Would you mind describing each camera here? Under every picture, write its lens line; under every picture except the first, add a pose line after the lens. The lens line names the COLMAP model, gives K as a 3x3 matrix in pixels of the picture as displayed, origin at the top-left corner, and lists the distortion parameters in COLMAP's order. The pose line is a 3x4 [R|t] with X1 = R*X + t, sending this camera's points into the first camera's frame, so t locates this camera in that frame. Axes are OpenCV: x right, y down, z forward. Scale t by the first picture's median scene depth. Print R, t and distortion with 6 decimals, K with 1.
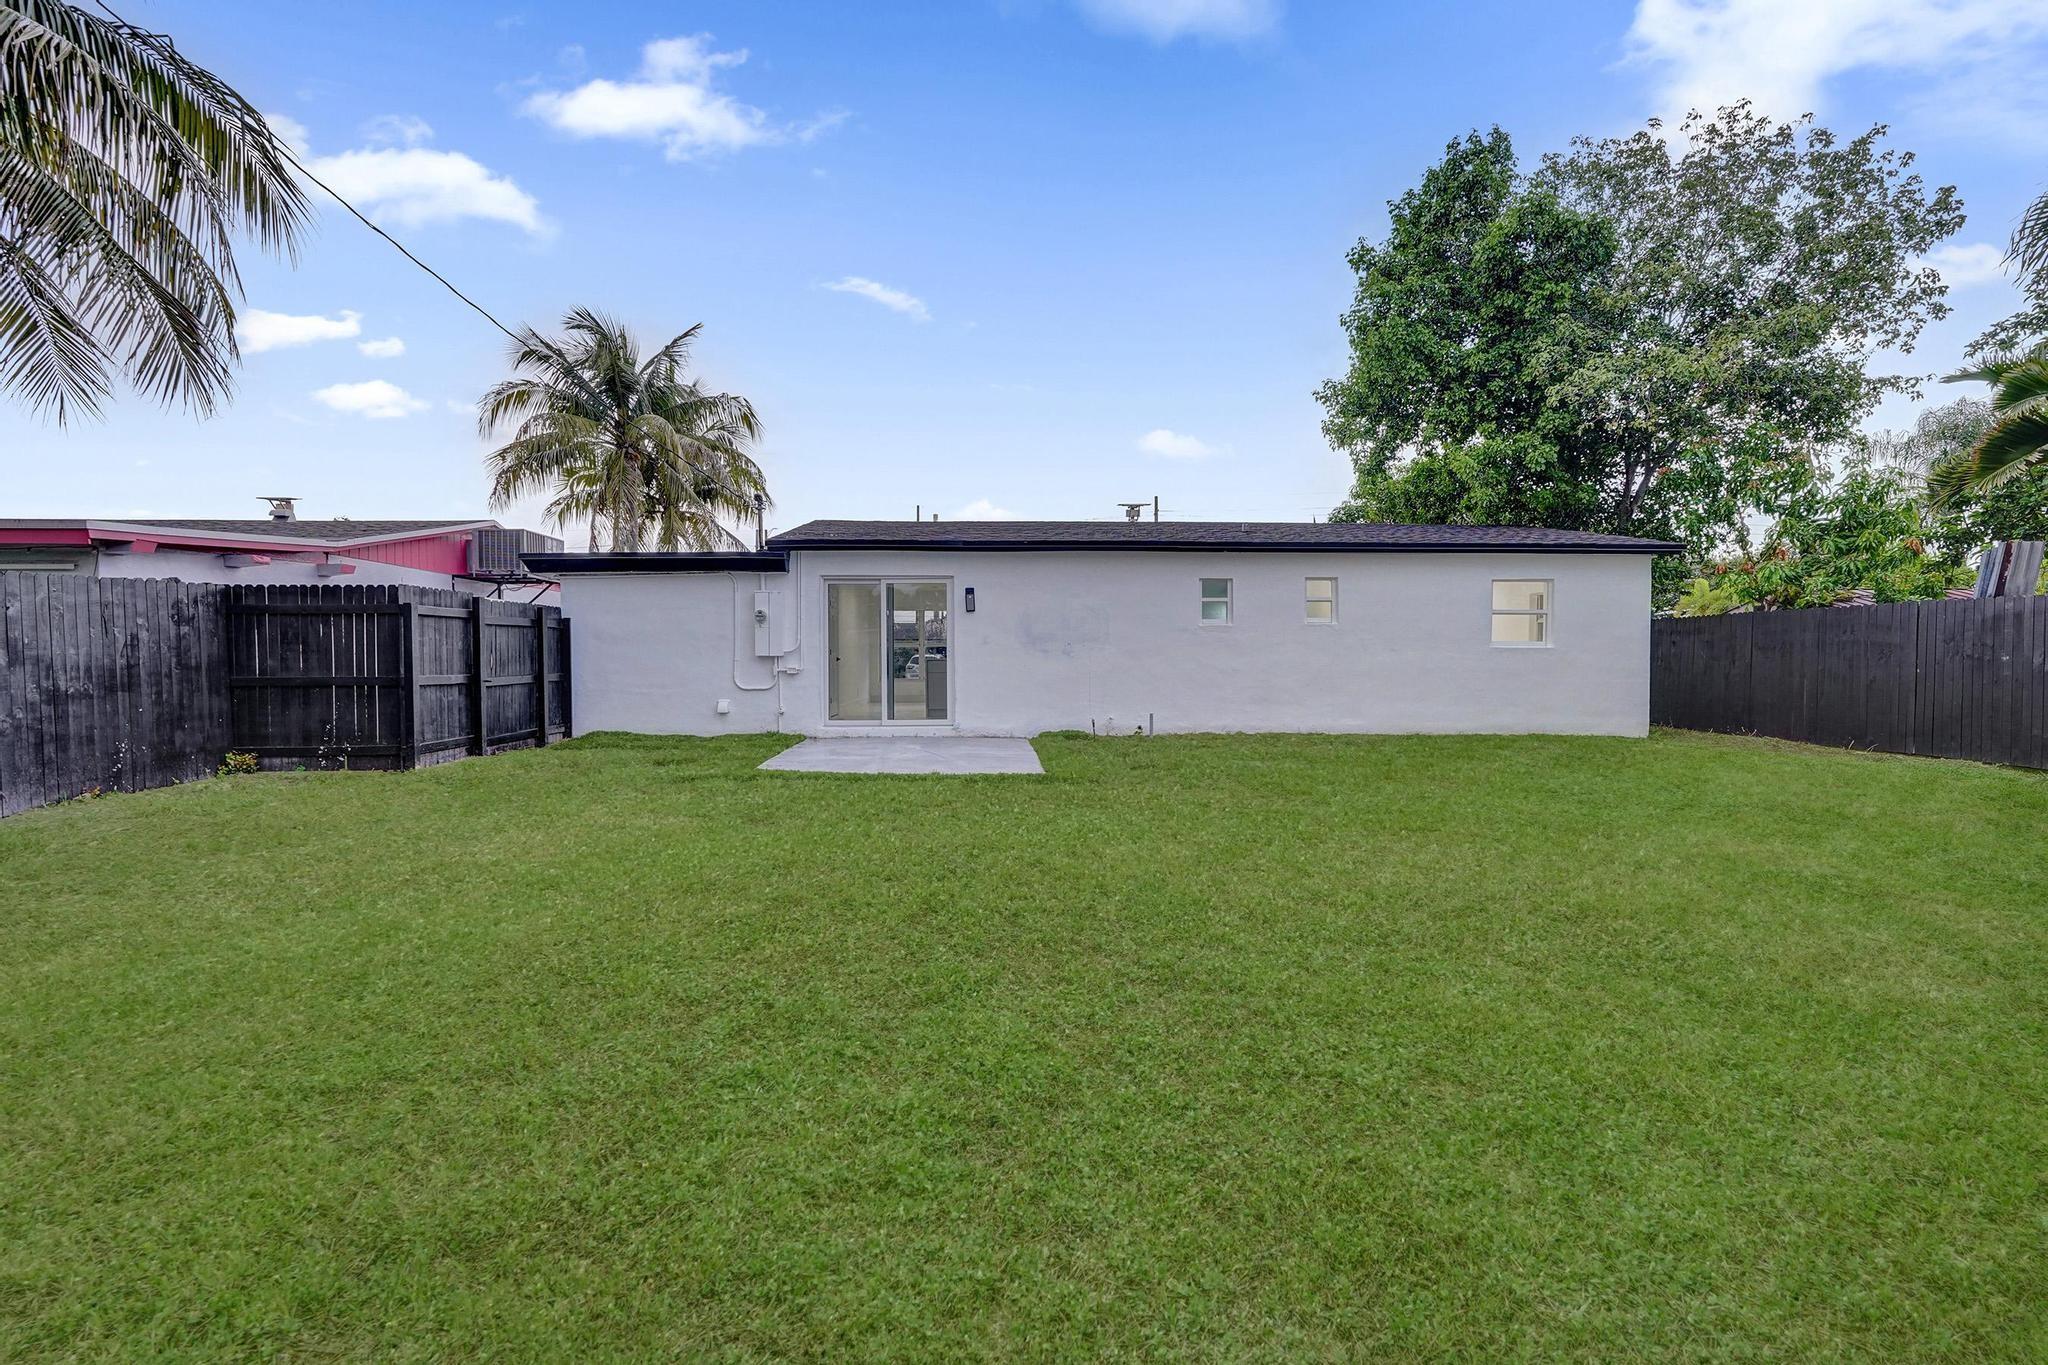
lens RADIAL K [[917.6, 0, 1020.5], [0, 917.6, 675.7], [0, 0, 1]] dist [-0.002880, 0.008163]
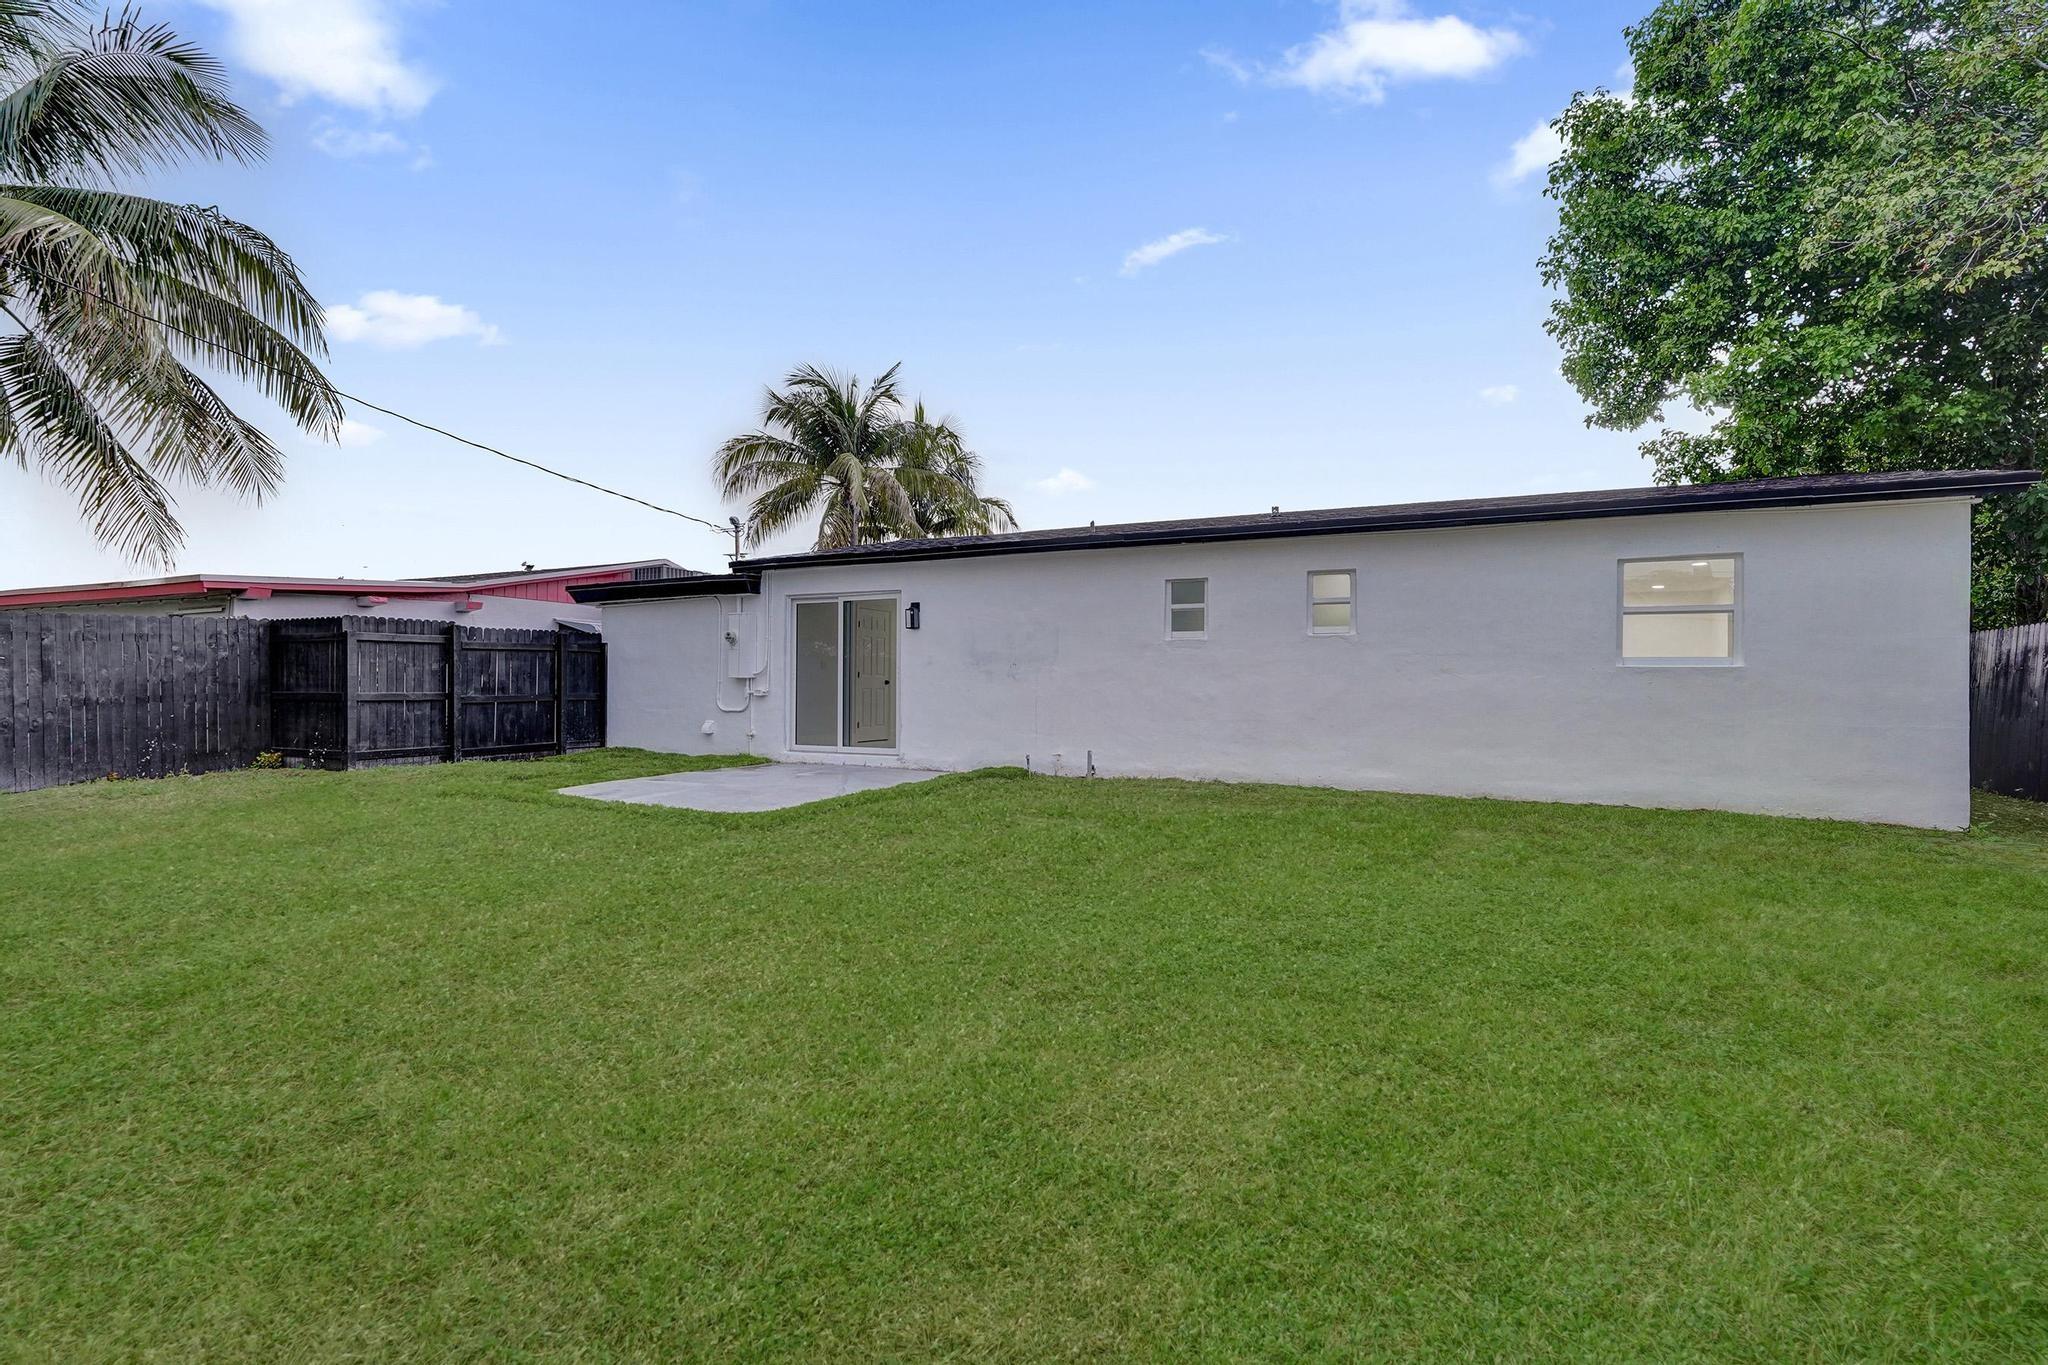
lens RADIAL K [[917.6, 0, 1020.5], [0, 917.6, 675.7], [0, 0, 1]] dist [-0.002880, 0.008163]
pose [[0.881975, 0.000969, -0.471295, 0.458463], [-0.014625, 0.999573, -0.025314, -0.002902], [0.471069, 0.029219, 0.881613, 0.258819]]
